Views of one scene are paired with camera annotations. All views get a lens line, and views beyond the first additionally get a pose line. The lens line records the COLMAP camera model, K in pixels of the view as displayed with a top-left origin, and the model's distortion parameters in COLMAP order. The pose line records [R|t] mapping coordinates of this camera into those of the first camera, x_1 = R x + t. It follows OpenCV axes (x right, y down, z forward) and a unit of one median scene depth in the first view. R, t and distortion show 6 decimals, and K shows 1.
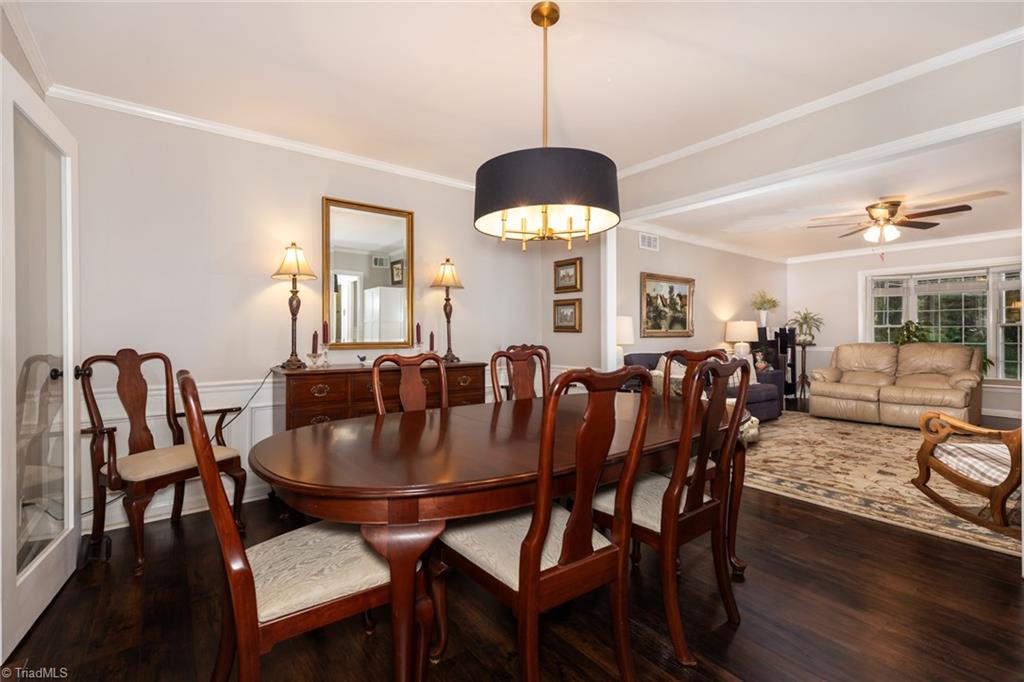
lens RADIAL K [[457.5, 0, 512.9], [0, 457.5, 335.8], [0, 0, 1]] dist [0.001859, -0.000226]
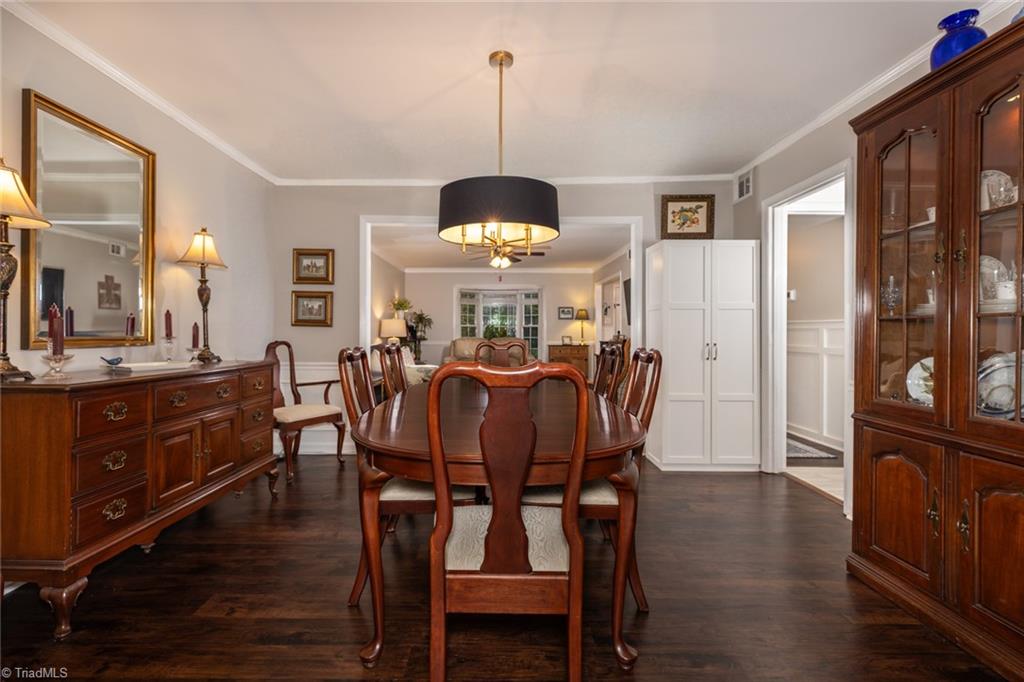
lens RADIAL K [[457.5, 0, 512.9], [0, 457.5, 335.8], [0, 0, 1]] dist [0.001859, -0.000226]
pose [[0.593415, 0.000209, 0.804897, -0.405368], [-0.006999, 0.999963, 0.004901, 0.004253], [-0.804866, -0.008542, 0.593395, 0.116047]]
